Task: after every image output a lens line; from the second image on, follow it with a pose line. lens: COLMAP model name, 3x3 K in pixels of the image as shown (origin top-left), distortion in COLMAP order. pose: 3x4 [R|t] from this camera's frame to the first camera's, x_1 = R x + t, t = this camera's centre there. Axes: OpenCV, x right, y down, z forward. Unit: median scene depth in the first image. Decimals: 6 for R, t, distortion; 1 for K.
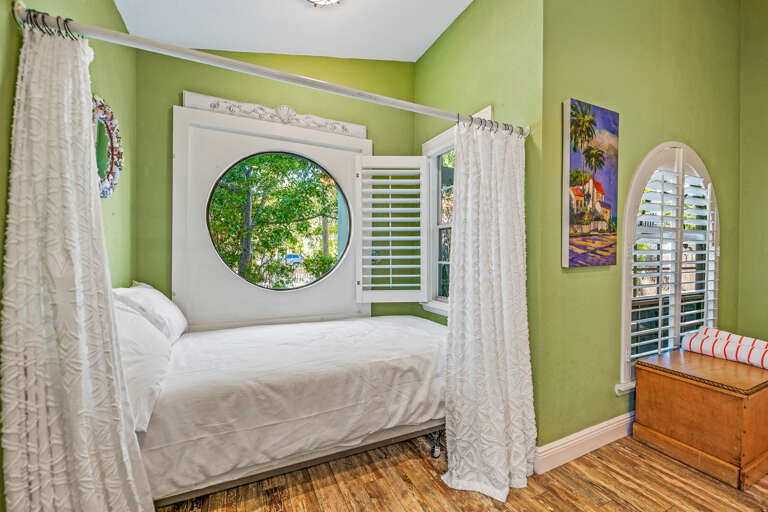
lens RADIAL K [[311.5, 0, 384.4], [0, 311.5, 255.0], [0, 0, 1]] dist [-0.002526, -0.000228]
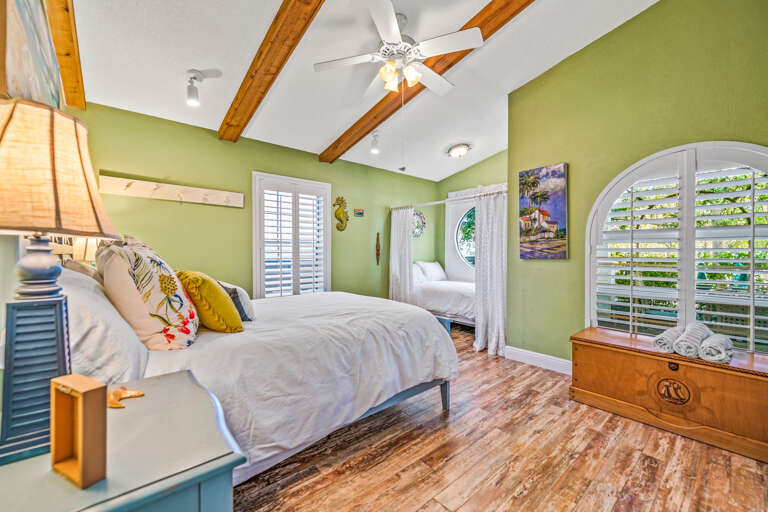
lens RADIAL K [[311.5, 0, 384.6], [0, 311.5, 254.3], [0, 0, 1]] dist [-0.002526, -0.000228]
pose [[0.265073, 0.005022, -0.964215, 2.172312], [-0.005790, 0.999977, 0.003617, 0.009731], [0.964211, 0.004624, 0.265095, -0.318429]]
